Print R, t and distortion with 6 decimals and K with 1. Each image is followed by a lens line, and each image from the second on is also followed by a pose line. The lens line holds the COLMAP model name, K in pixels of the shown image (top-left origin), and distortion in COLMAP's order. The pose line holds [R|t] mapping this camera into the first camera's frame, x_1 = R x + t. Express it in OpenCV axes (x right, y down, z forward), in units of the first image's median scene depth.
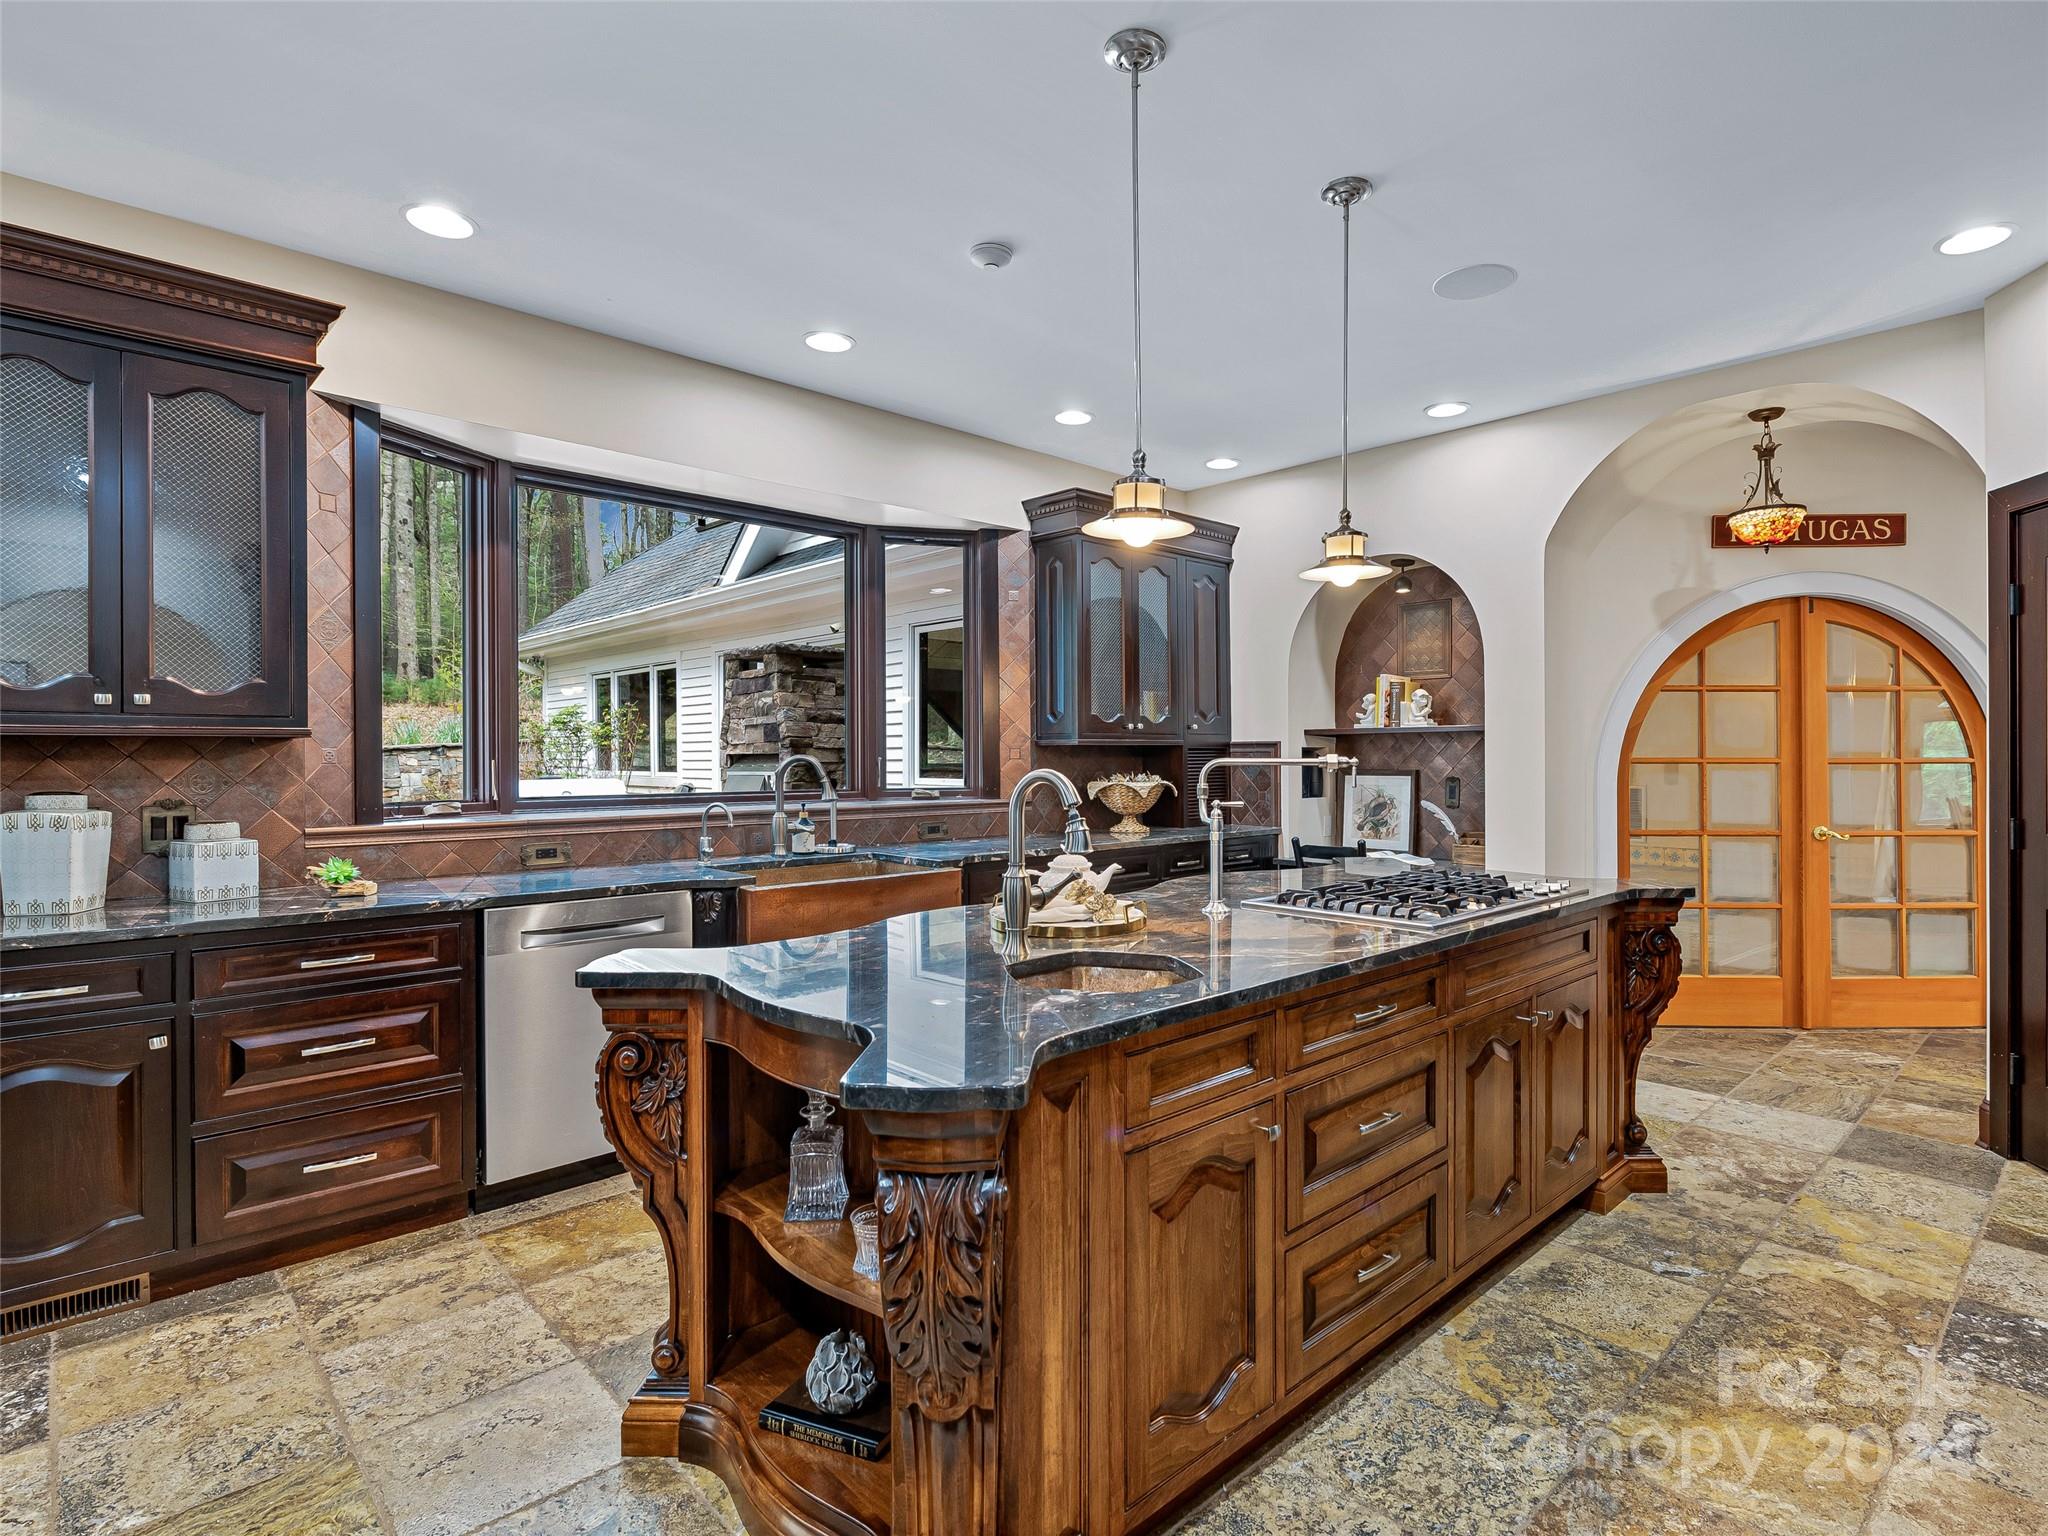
lens RADIAL K [[1086.7, 0, 1021.2], [0, 1086.7, 759.9], [0, 0, 1]] dist [-0.000680, -0.000279]
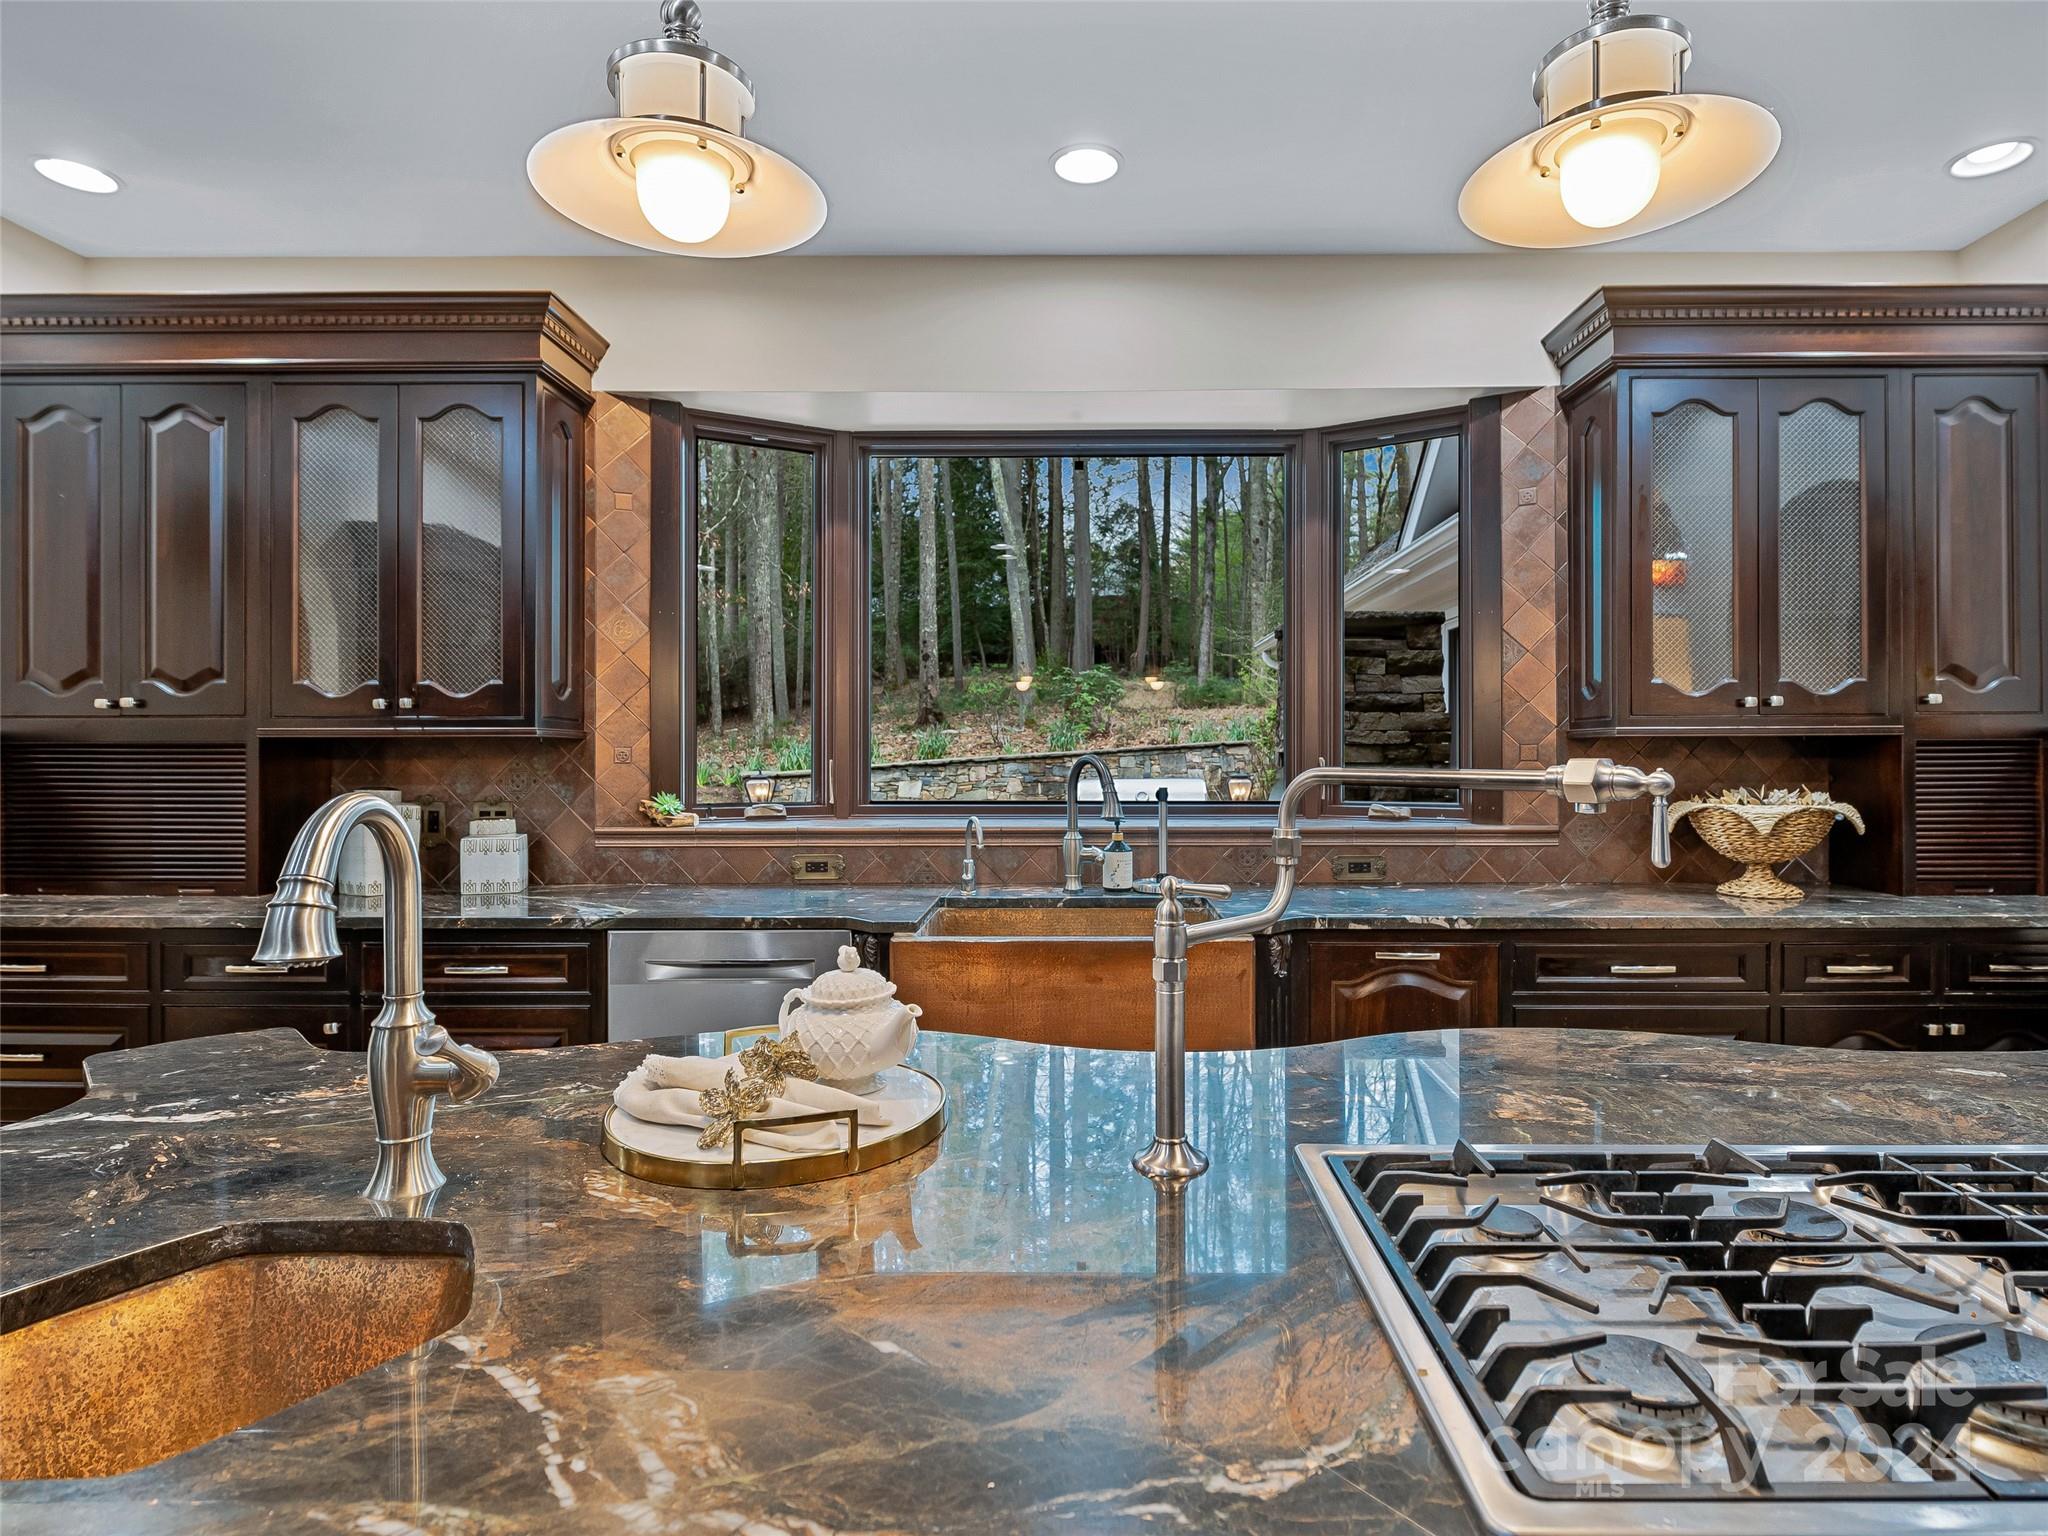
lens RADIAL K [[1086.7, 0, 1021.2], [0, 1086.7, 759.9], [0, 0, 1]] dist [-0.000680, -0.000279]
pose [[0.724619, 0.004465, -0.689136, 0.255162], [-0.002651, 0.999990, 0.003692, -0.003338], [0.689145, -0.000848, 0.724623, 0.428012]]
